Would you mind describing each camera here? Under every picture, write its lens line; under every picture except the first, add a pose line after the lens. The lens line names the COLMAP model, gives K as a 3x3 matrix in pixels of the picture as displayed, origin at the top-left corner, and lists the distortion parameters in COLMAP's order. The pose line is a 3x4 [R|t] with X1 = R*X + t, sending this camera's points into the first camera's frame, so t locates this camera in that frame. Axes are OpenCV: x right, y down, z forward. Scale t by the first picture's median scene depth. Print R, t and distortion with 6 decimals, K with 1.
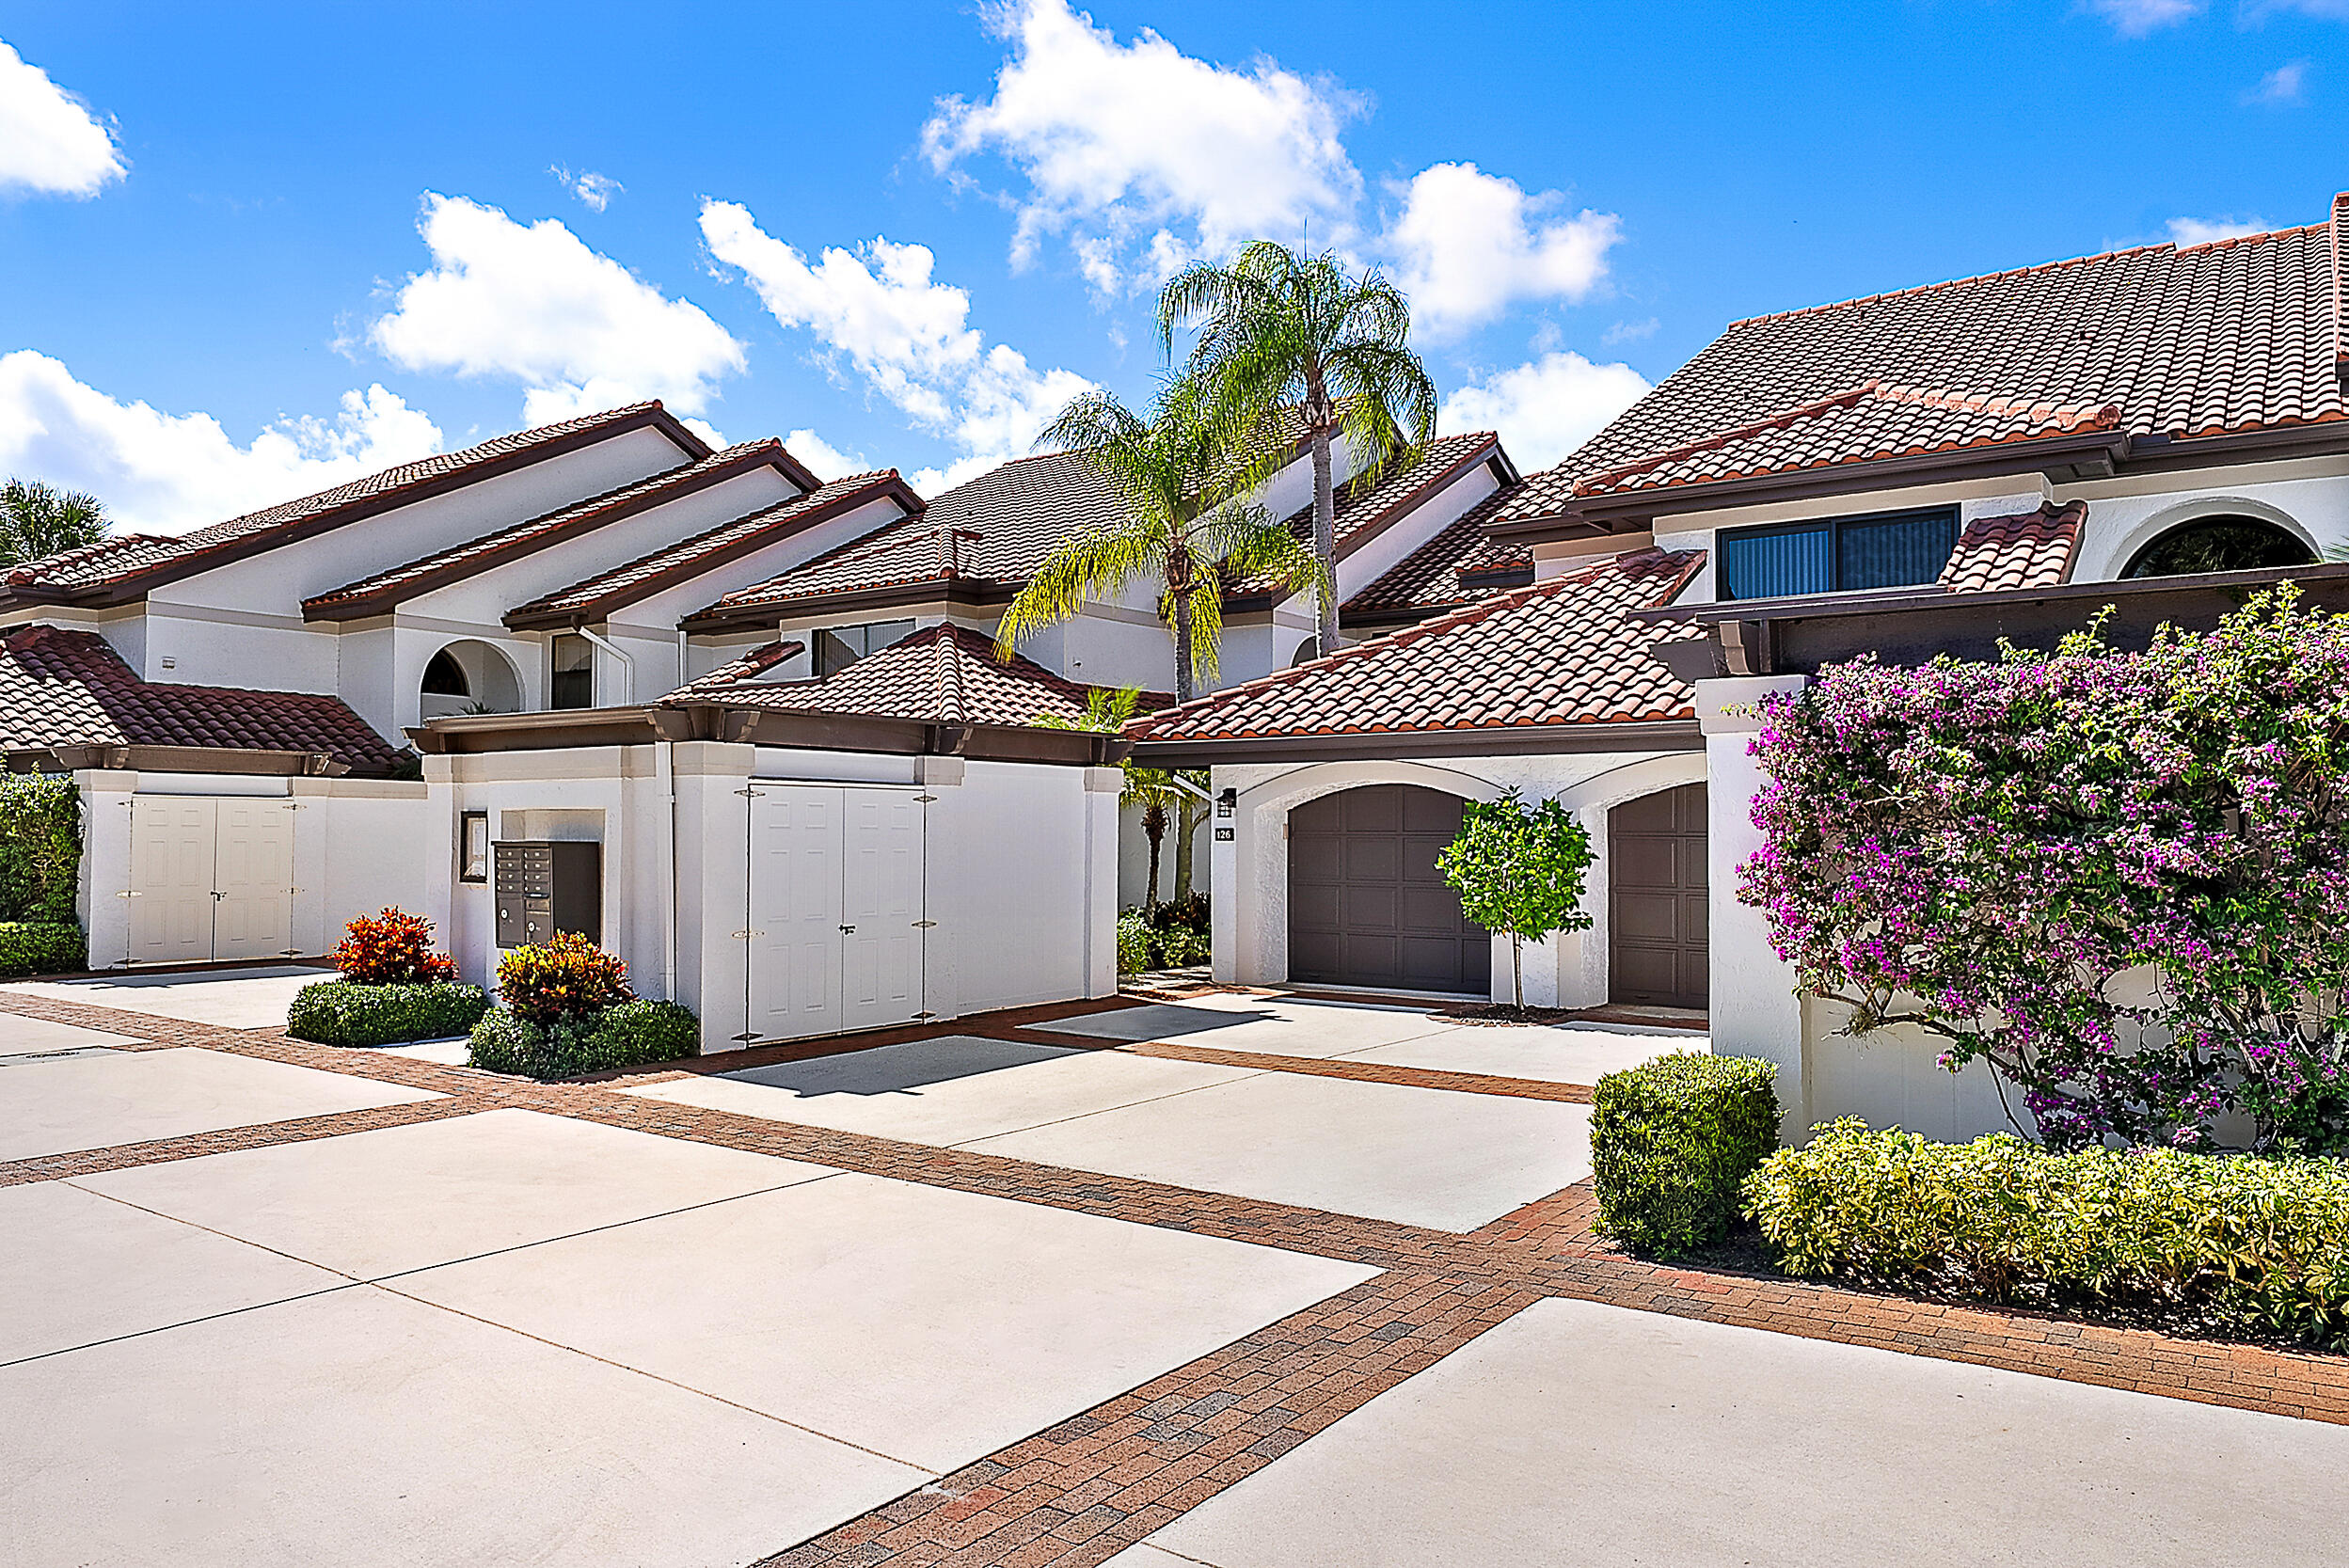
lens RADIAL K [[1625.3, 0, 1170.7], [0, 1625.3, 738.5], [0, 0, 1]] dist [-0.001703, 0.001995]
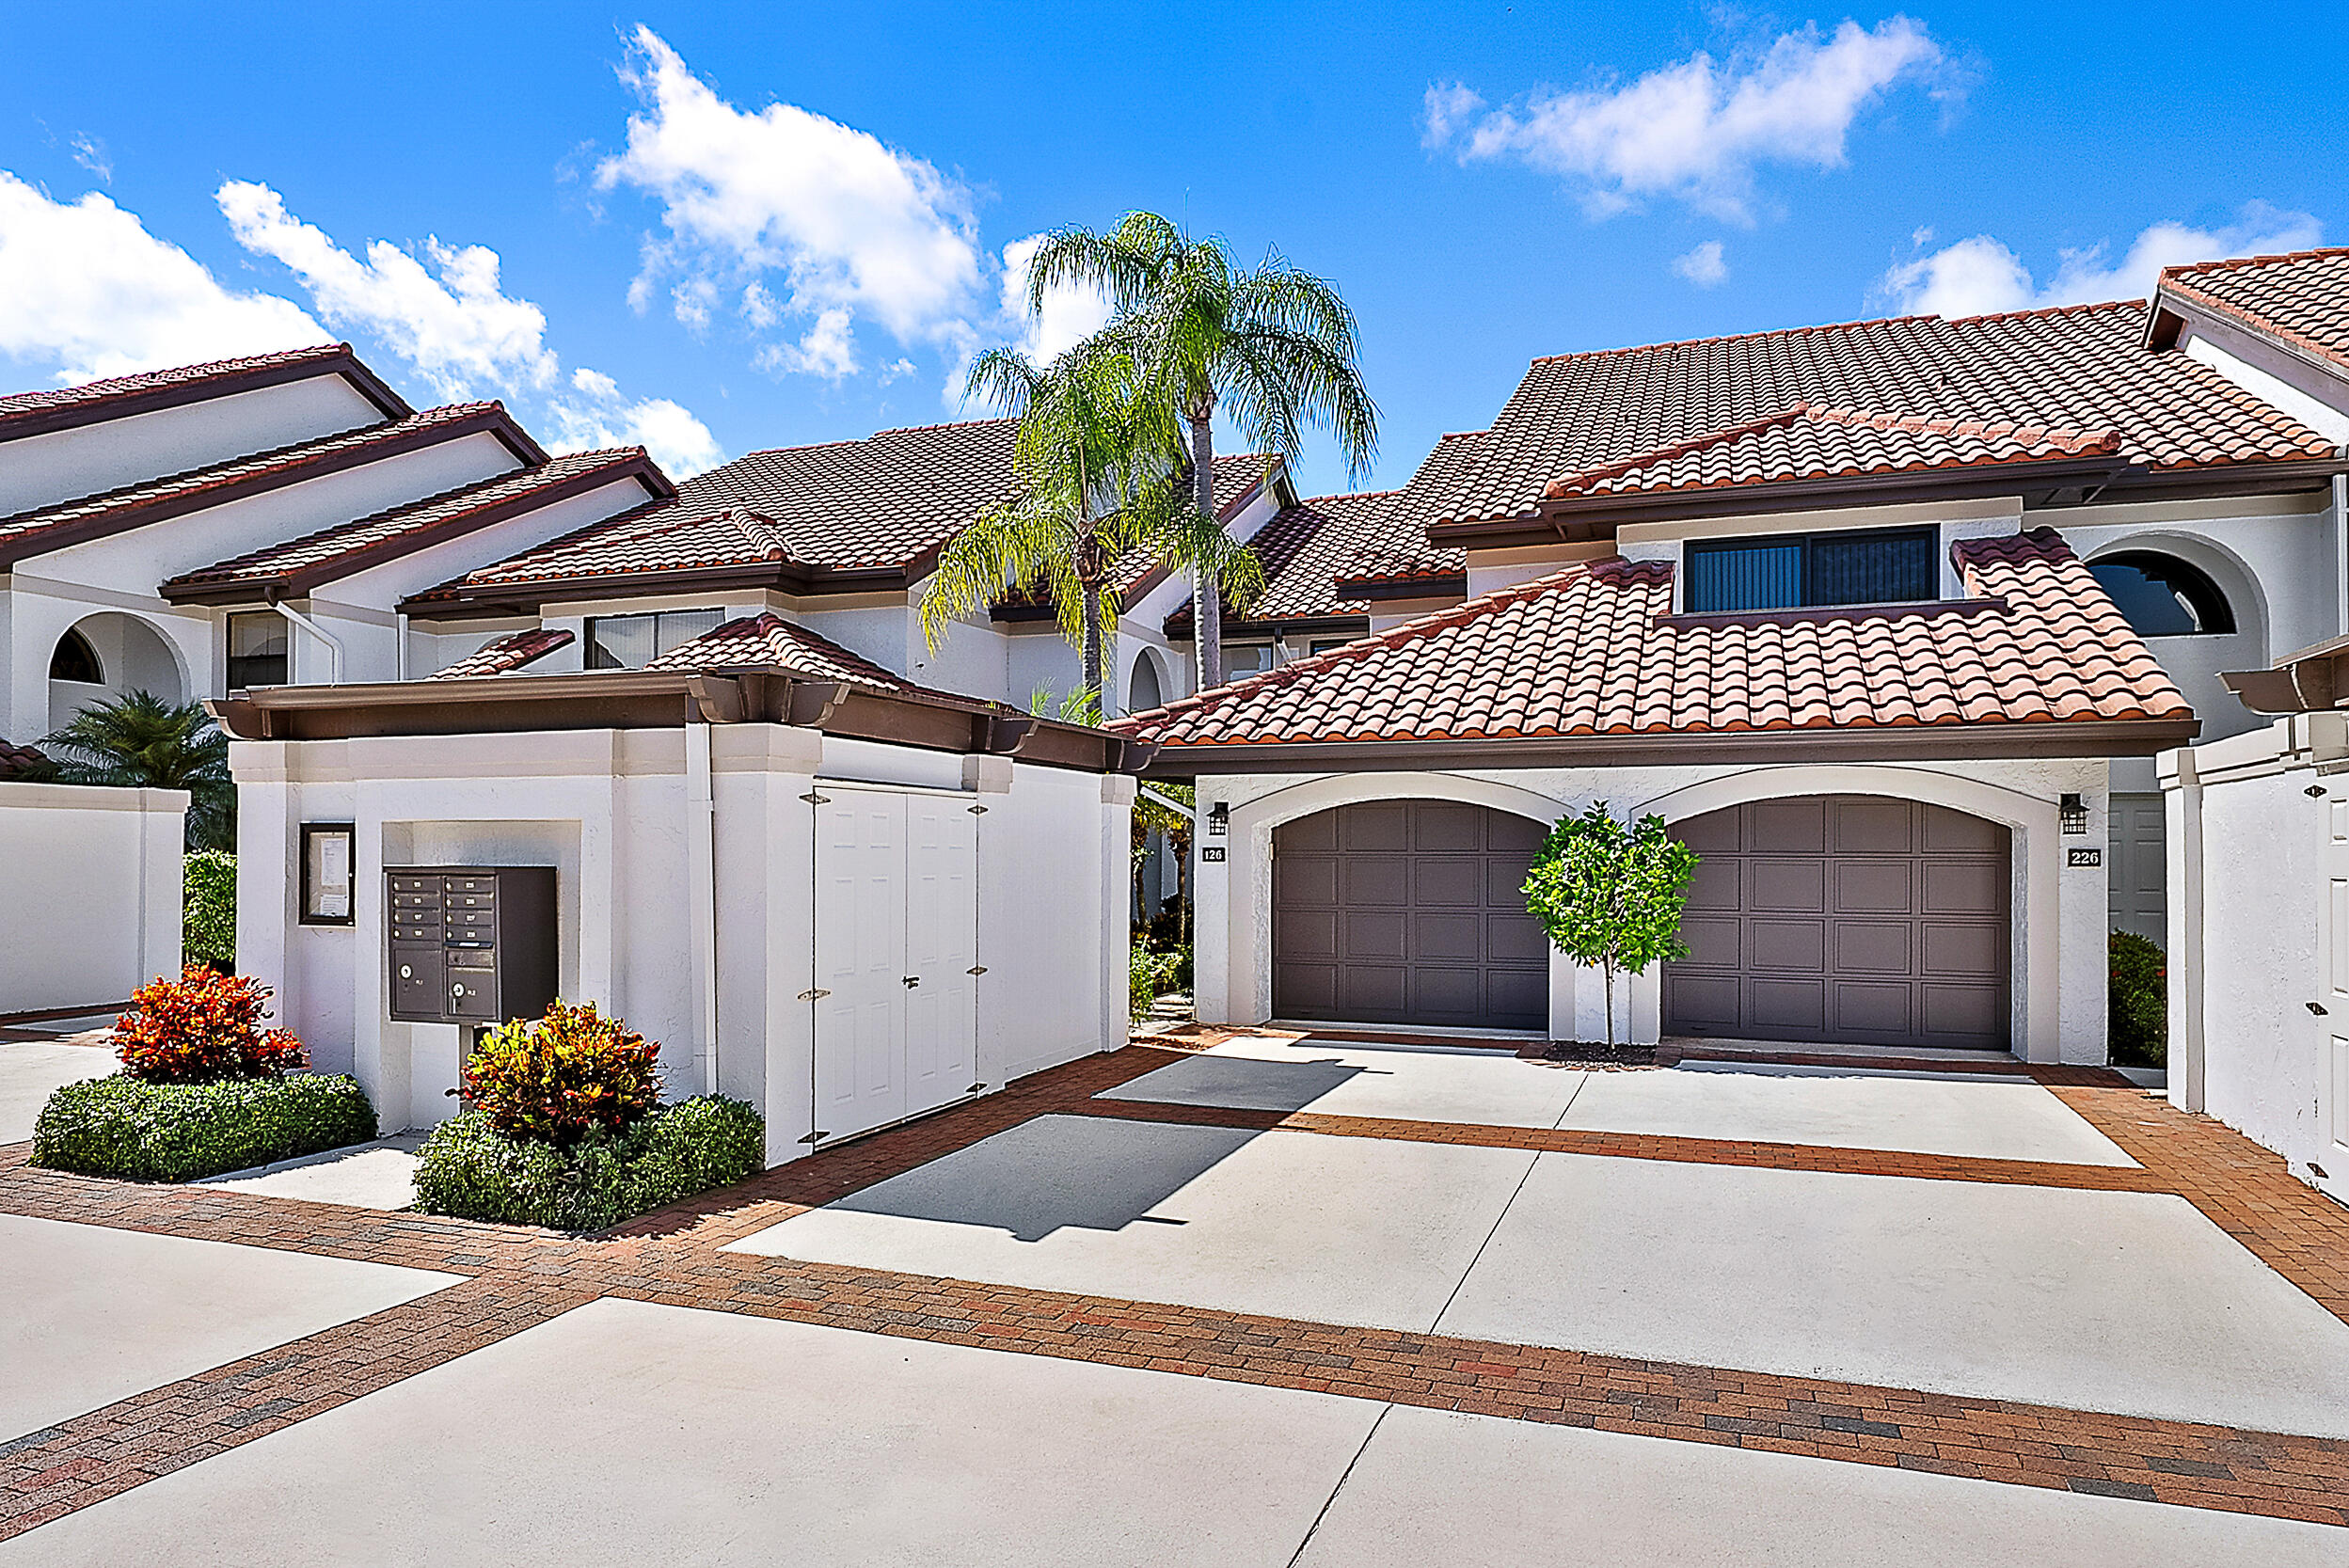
lens RADIAL K [[1482.6, 0, 1169.5], [0, 1482.6, 797.4], [0, 0, 1]] dist [-0.000241, -0.000970]
pose [[0.960331, 0.009804, 0.278689, -0.212996], [-0.015733, 0.999695, 0.019045, 0.013364], [-0.278417, -0.022674, 0.960193, 0.239213]]
